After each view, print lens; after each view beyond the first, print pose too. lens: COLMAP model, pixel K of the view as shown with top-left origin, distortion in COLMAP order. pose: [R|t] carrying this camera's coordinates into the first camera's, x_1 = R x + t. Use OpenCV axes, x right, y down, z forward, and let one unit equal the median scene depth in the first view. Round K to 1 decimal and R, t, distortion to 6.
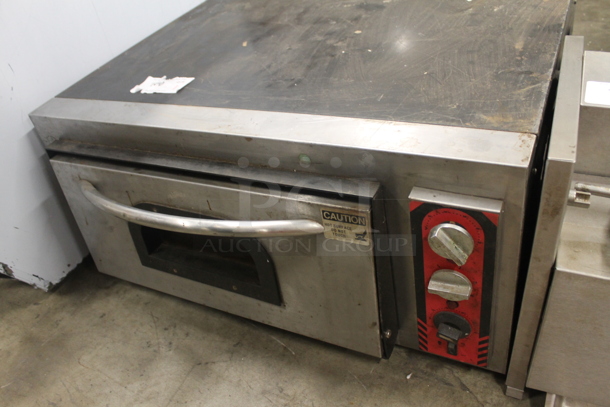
lens RADIAL K [[512.5, 0, 304.5], [0, 512.5, 200.7], [0, 0, 1]] dist [-0.129359, 0.058844]
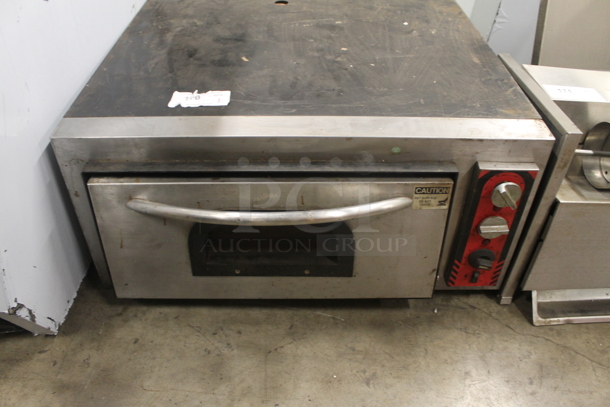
lens RADIAL K [[512.5, 0, 305.2], [0, 512.5, 204.6], [0, 0, 1]] dist [-0.129359, 0.058844]
pose [[0.869242, -0.140374, 0.474039, -0.741995], [0.143796, 0.989175, 0.029241, -0.014677], [-0.473012, 0.042747, 0.880018, -0.018874]]
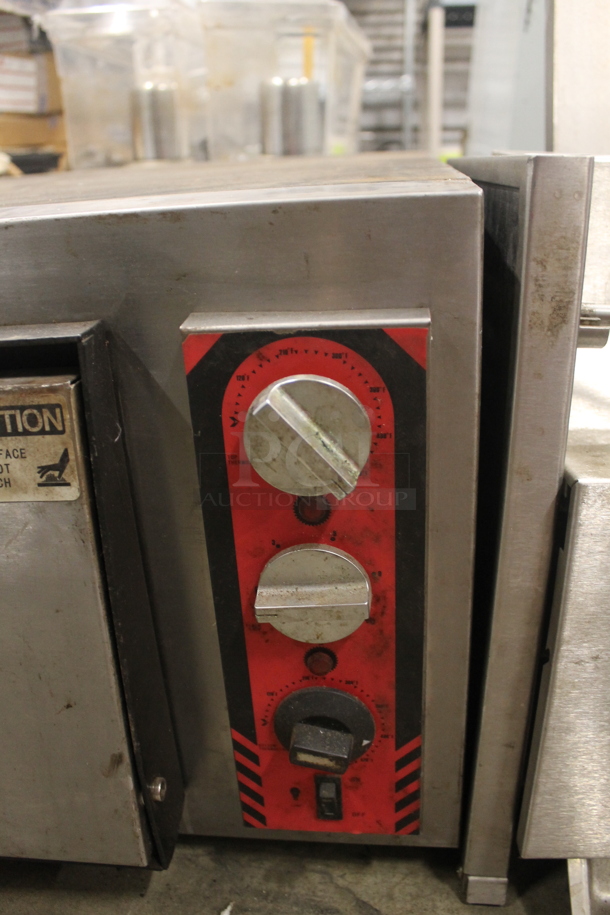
lens RADIAL K [[768.8, 0, 312.8], [0, 768.8, 463.1], [0, 0, 1]] dist [-0.129359, 0.058844]
pose [[0.923312, -0.019234, 0.383568, 0.065428], [0.127326, 0.957590, -0.258477, 0.191096], [-0.362329, 0.287493, 0.886603, 0.413076]]
